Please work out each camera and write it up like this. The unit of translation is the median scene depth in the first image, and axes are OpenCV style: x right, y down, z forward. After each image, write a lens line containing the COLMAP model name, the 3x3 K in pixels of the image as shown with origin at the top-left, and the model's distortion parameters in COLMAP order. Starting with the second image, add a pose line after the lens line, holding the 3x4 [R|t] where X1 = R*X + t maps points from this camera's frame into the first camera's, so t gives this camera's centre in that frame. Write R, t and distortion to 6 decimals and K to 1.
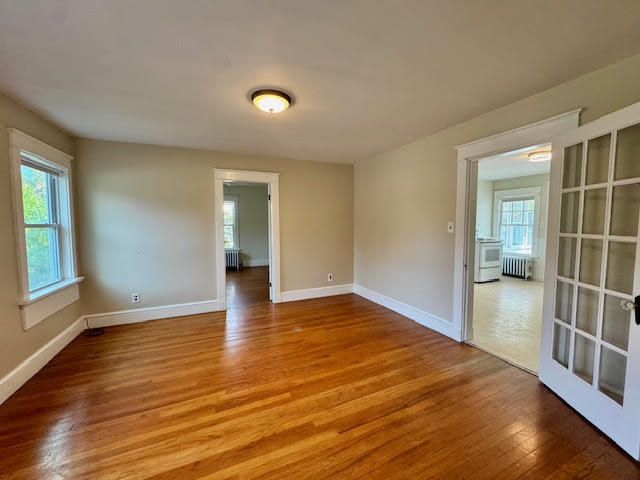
lens RADIAL K [[254.4, 0, 319.8], [0, 254.4, 238.5], [0, 0, 1]] dist [-0.000567, 0.000067]
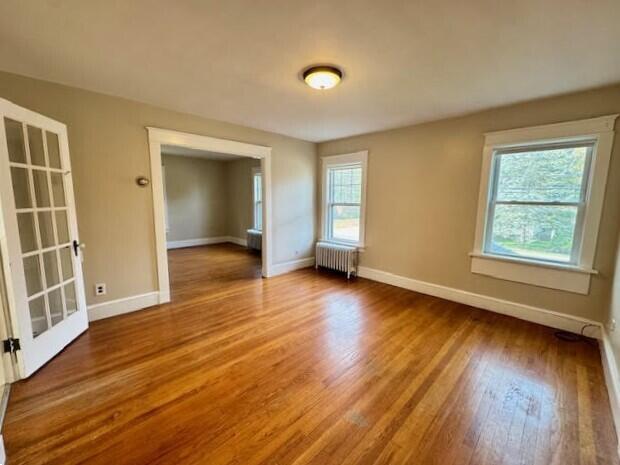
lens RADIAL K [[259.1, 0, 306.1], [0, 259.1, 233.3], [0, 0, 1]] dist [0.001359, 0.000301]
pose [[-0.942640, 0.043312, -0.330988, 0.226943], [-0.025627, 0.979231, 0.201123, -0.135605], [0.332825, 0.198069, -0.921952, 1.996993]]
